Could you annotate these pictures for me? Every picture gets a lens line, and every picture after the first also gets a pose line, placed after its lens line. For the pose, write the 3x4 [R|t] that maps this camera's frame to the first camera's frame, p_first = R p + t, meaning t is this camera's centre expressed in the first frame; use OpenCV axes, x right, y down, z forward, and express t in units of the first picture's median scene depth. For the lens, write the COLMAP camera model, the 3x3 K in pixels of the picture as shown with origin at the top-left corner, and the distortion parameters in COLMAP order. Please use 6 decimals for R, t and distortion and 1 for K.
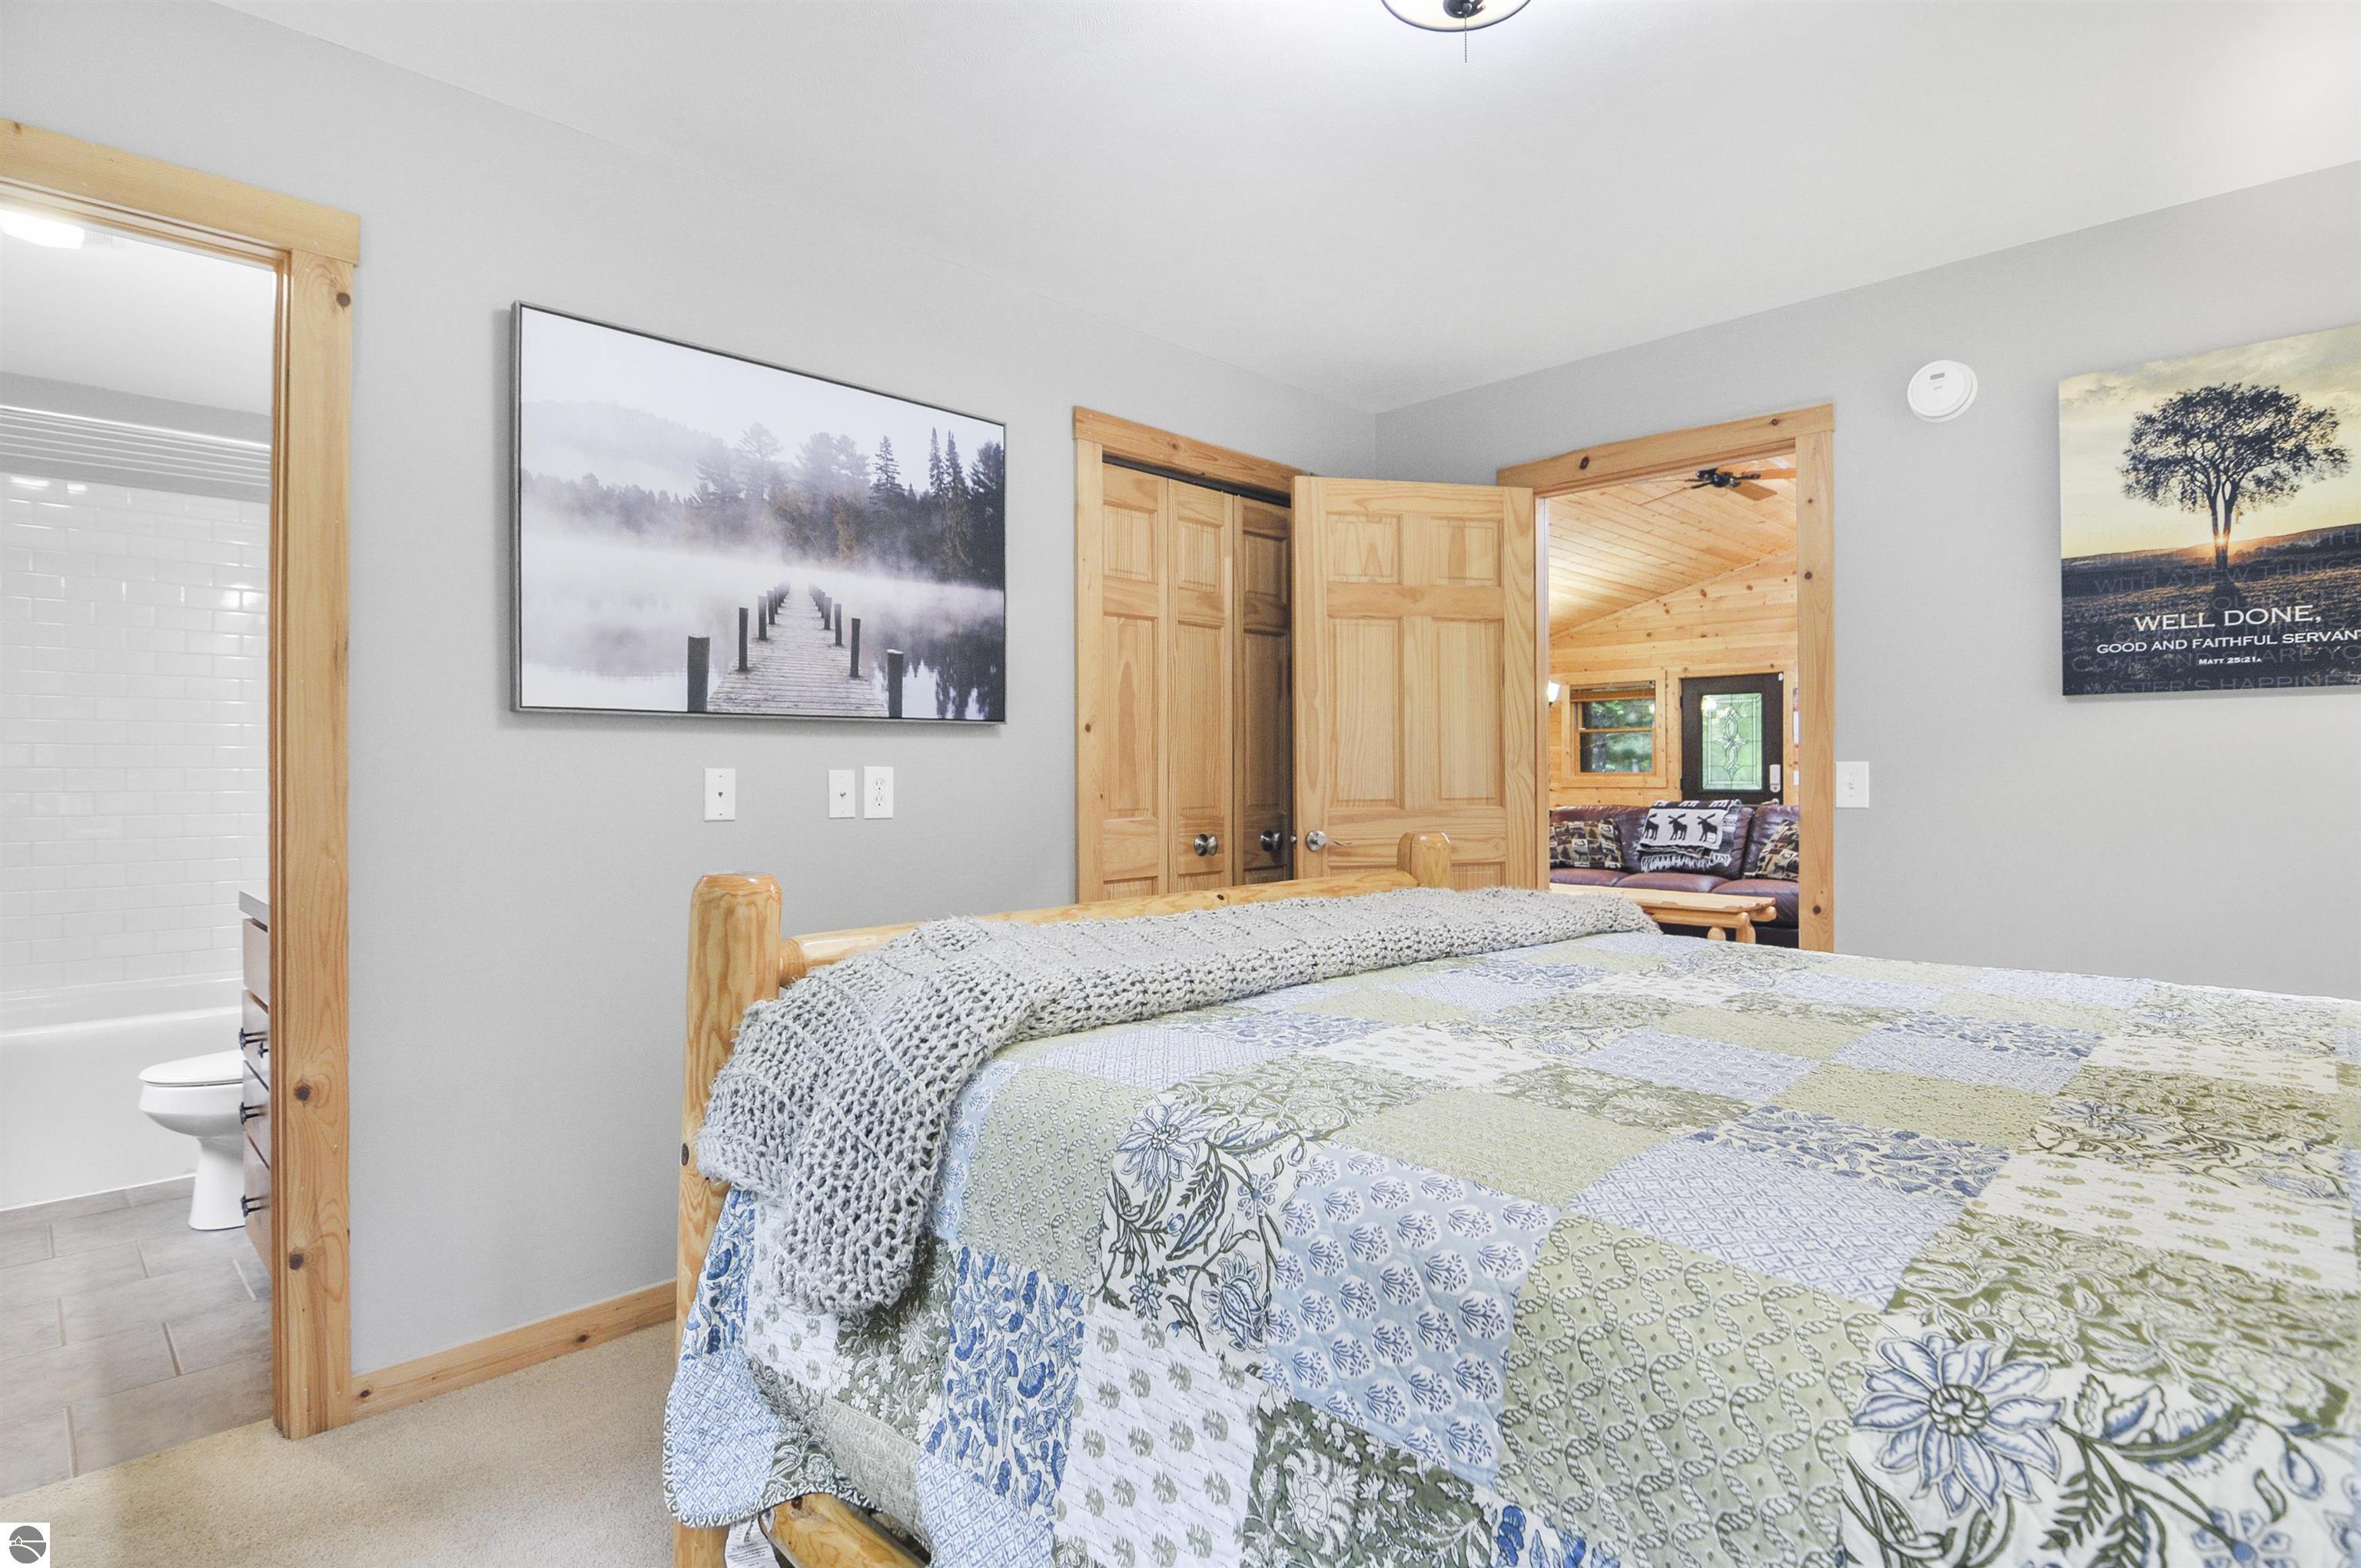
lens RADIAL K [[1182.6, 0, 1179.7], [0, 1182.6, 770.8], [0, 0, 1]] dist [-0.000985, -0.012176]
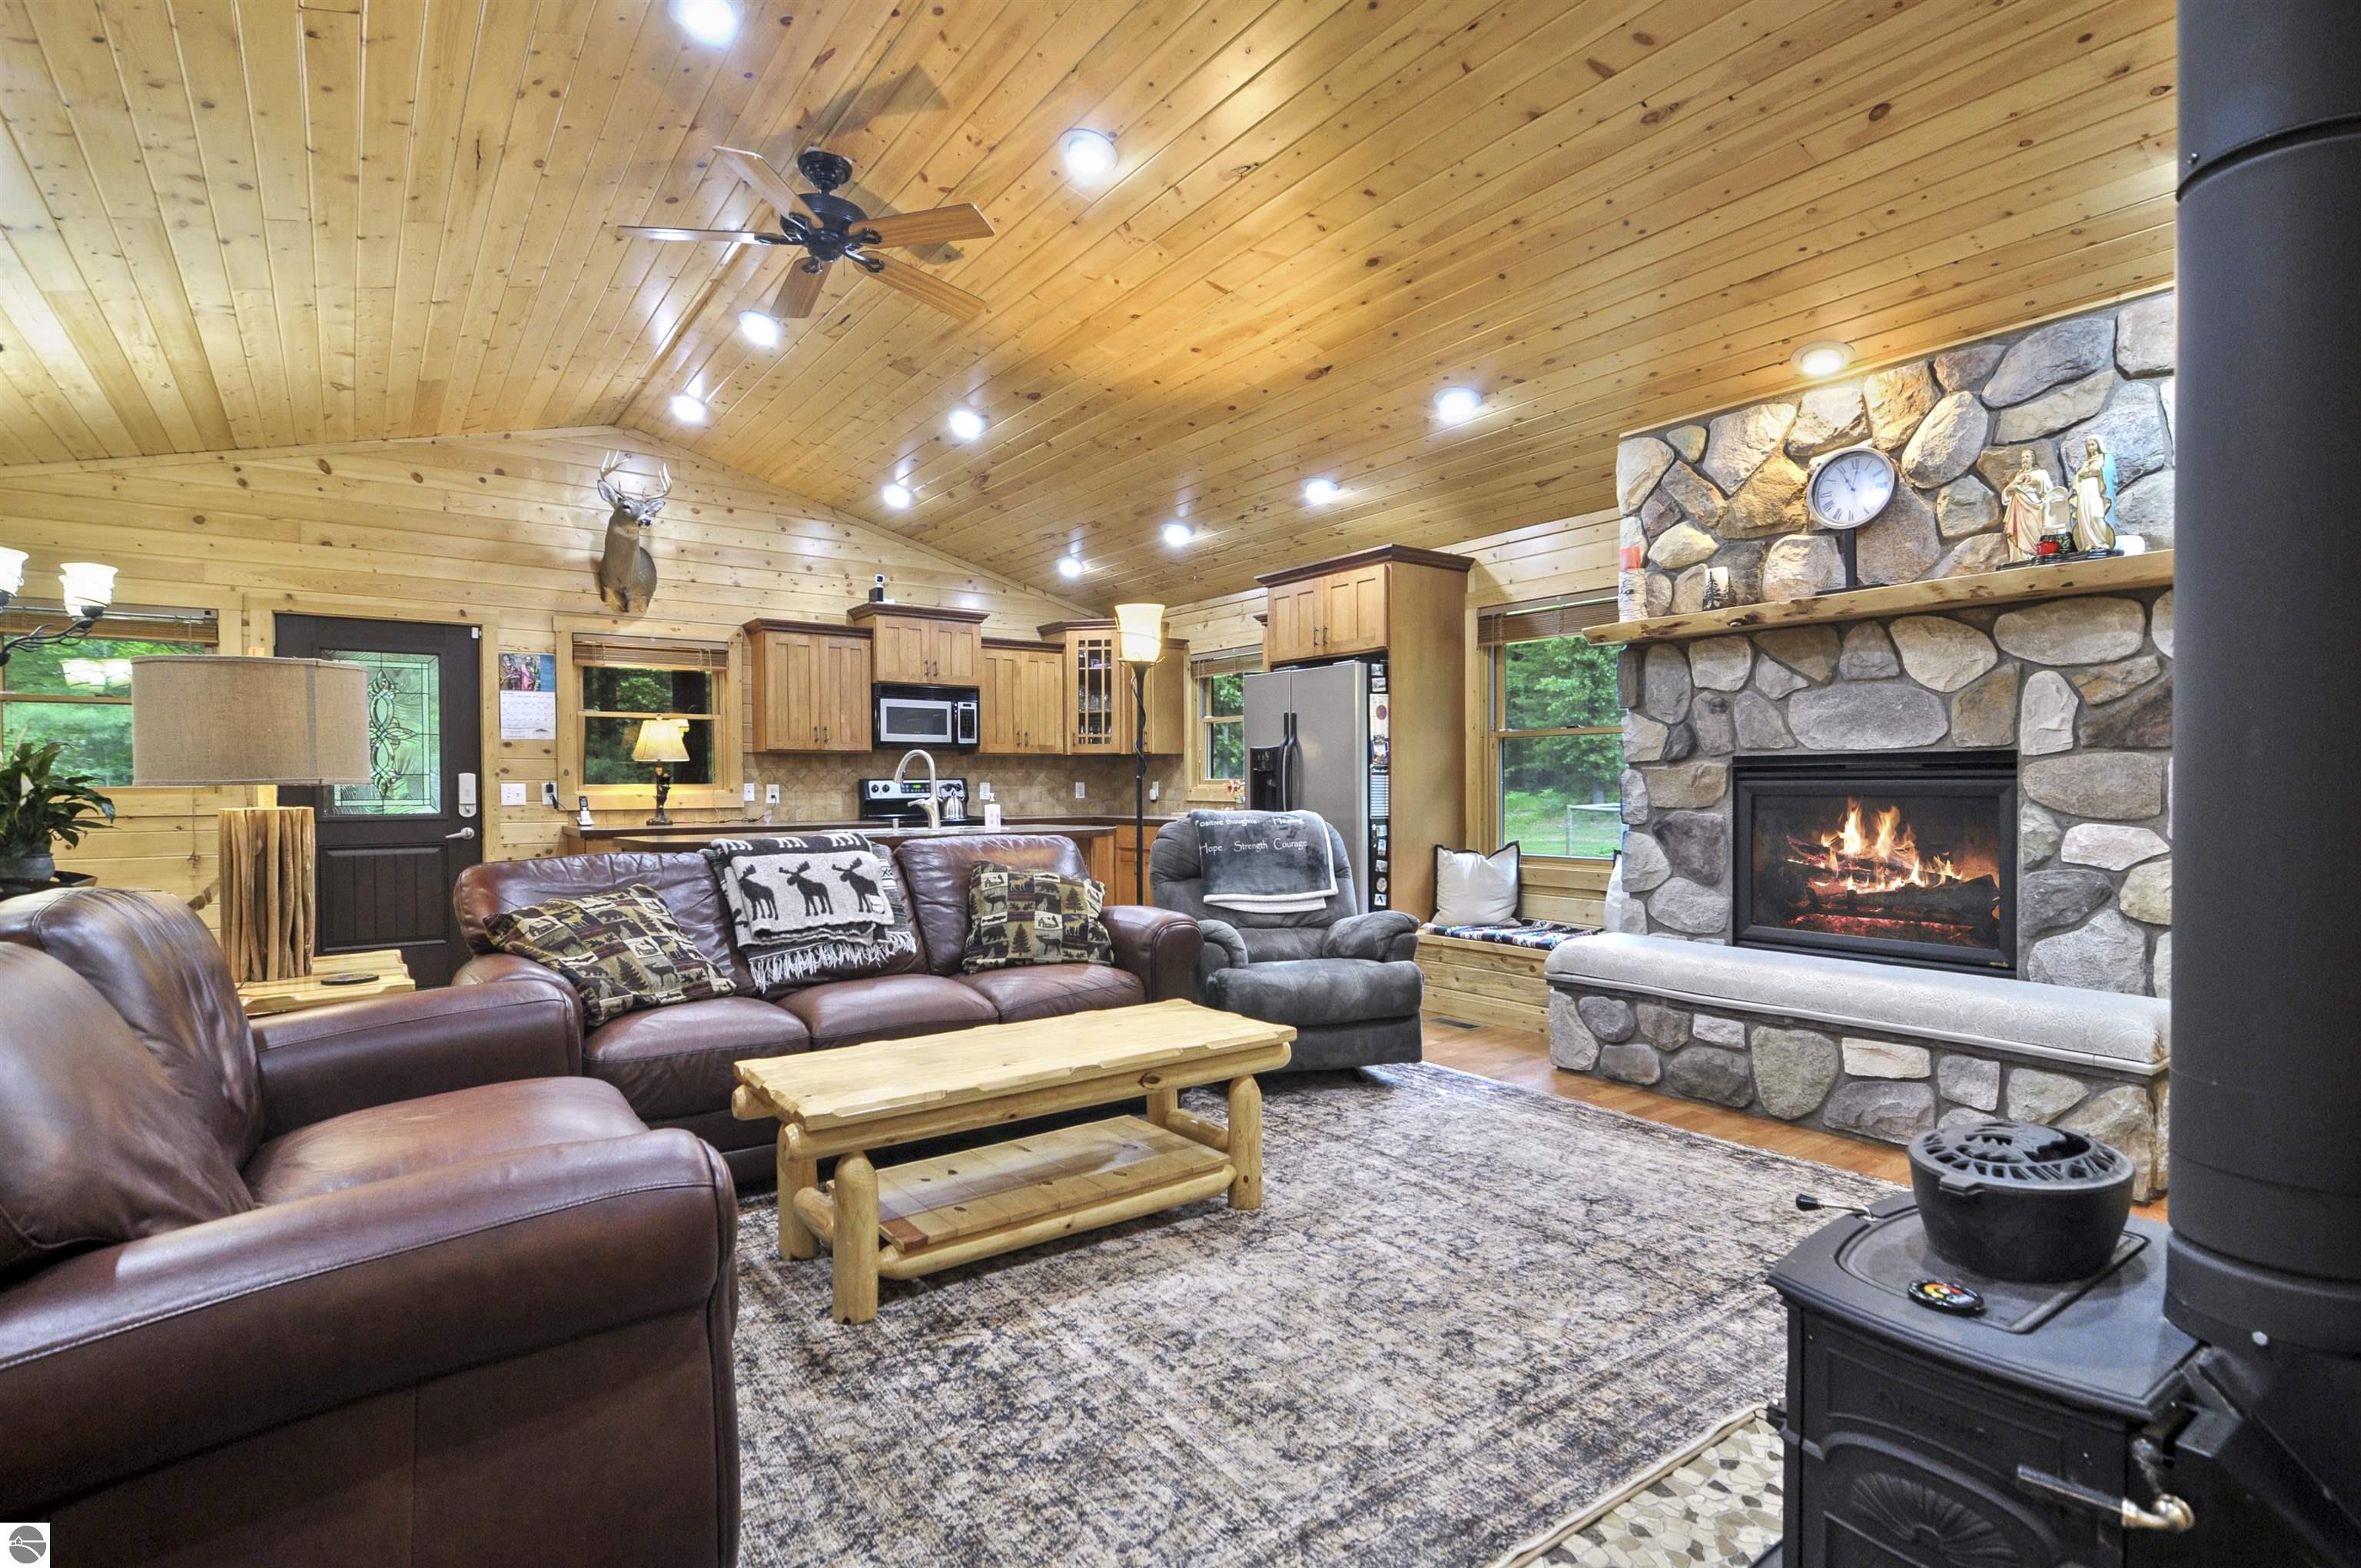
lens RADIAL K [[1133.5, 0, 1167.1], [0, 1133.5, 809.9], [0, 0, 1]] dist [0.022135, -0.021789]
pose [[0.171746, -0.021932, 0.984897, -0.038088], [0.001321, 0.999756, 0.022032, 0.002349], [-0.985140, -0.002483, 0.171733, 0.777792]]
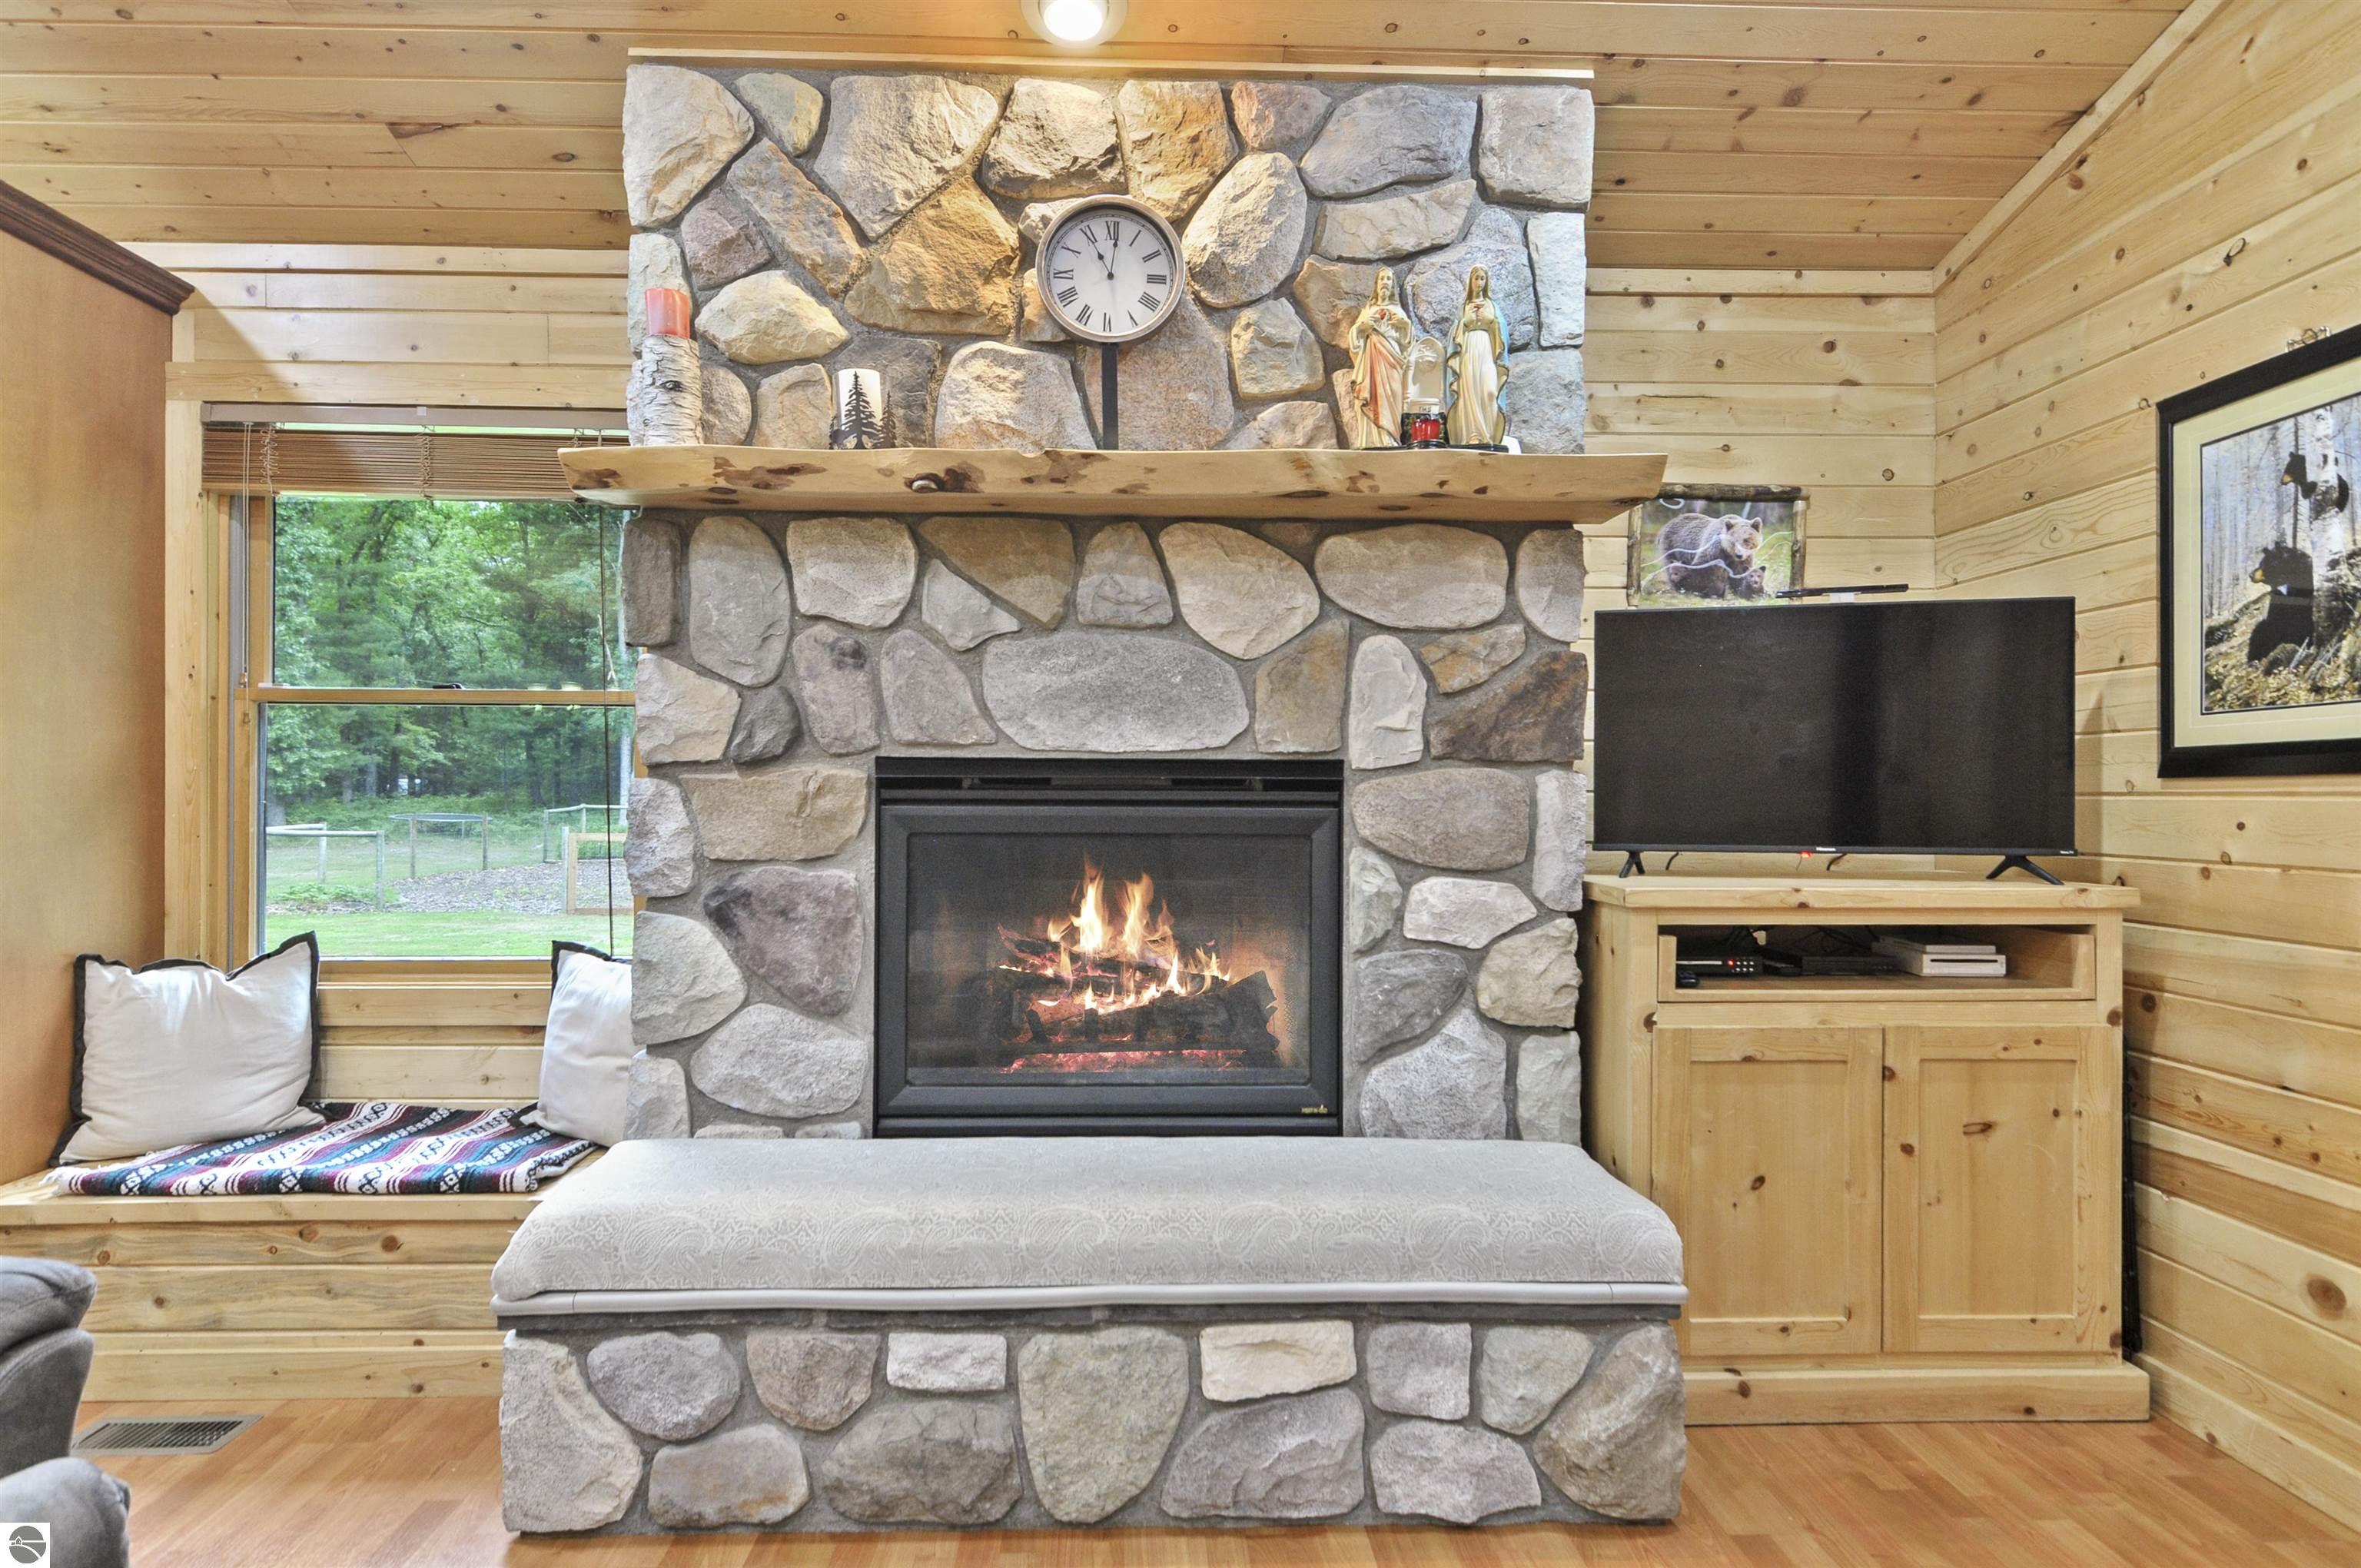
lens RADIAL K [[1278.2, 0, 1166.4], [0, 1278.2, 796.9], [0, 0, 1]] dist [0.024074, -0.015667]
pose [[-0.720713, -0.001559, 0.693231, 0.315024], [-0.006949, 0.999963, -0.004976, -0.000458], [-0.693198, -0.008403, -0.720698, 0.778913]]
